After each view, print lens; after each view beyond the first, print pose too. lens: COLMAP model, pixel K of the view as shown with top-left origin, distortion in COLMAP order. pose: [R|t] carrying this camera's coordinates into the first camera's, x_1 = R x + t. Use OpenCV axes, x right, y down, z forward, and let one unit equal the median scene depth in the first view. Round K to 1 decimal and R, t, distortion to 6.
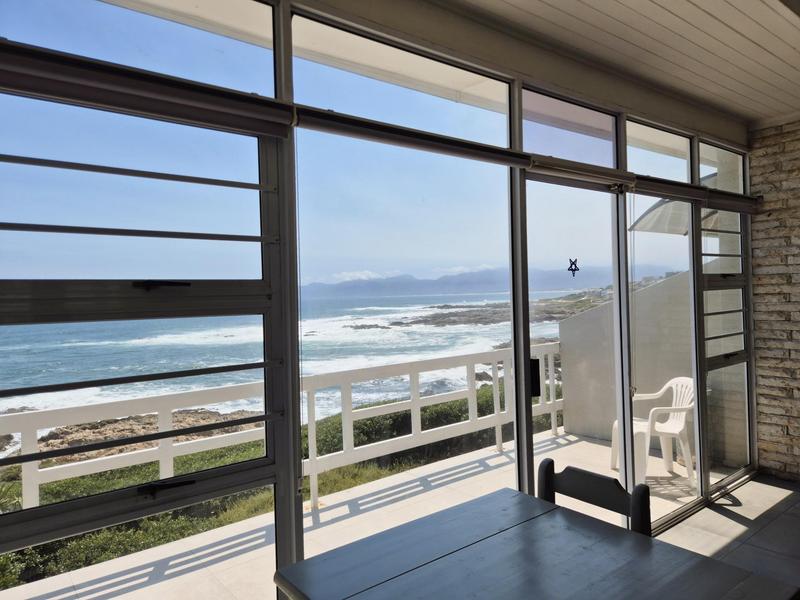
lens RADIAL K [[544.9, 0, 398.1], [0, 544.9, 298.2], [0, 0, 1]] dist [0.045899, -0.009127]
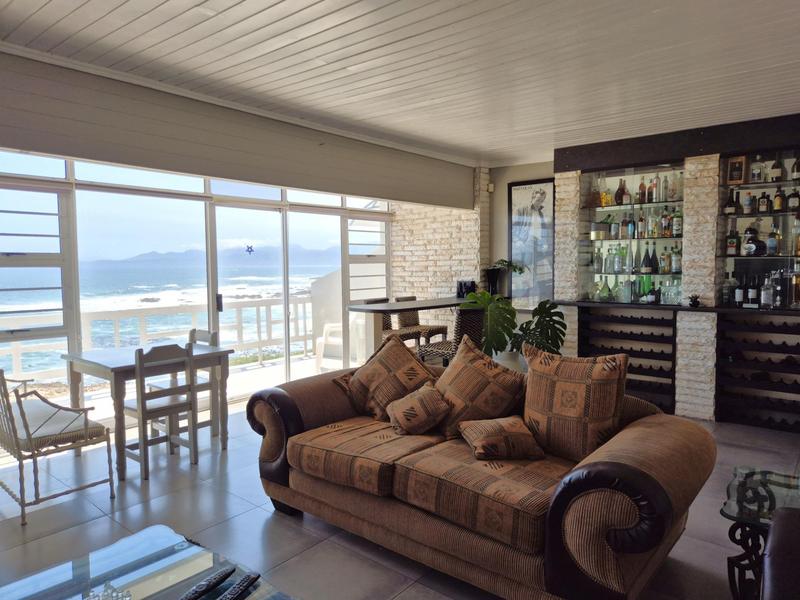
lens RADIAL K [[544.9, 0, 406.6], [0, 544.9, 298.2], [0, 0, 1]] dist [0.045899, -0.009127]
pose [[0.975824, 0.007774, 0.218422, 0.443420], [-0.019339, 0.998519, 0.050859, 0.006781], [-0.217703, -0.053854, 0.974528, -1.078624]]
